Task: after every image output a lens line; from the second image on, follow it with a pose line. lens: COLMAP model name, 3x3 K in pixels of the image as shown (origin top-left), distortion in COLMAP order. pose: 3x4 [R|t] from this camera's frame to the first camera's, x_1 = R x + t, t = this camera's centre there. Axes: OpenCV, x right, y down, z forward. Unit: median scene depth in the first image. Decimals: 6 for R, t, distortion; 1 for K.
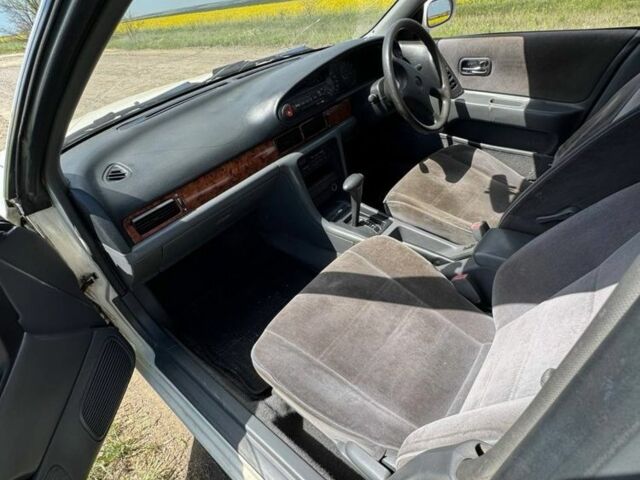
lens RADIAL K [[340.8, 0, 320.0], [0, 340.8, 240.0], [0, 0, 1]] dist [-0.001876, -0.000679]
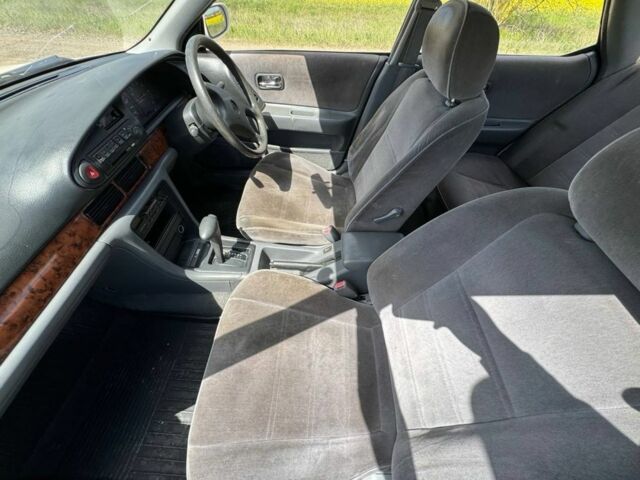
lens RADIAL K [[258.4, 0, 320.0], [0, 258.4, 240.0], [0, 0, 1]] dist [-0.001919, -0.000104]
pose [[0.775819, -0.357097, 0.520180, -0.041478], [0.273982, 0.933313, 0.232079, -0.190842], [-0.568365, -0.037531, 0.821920, 0.211620]]
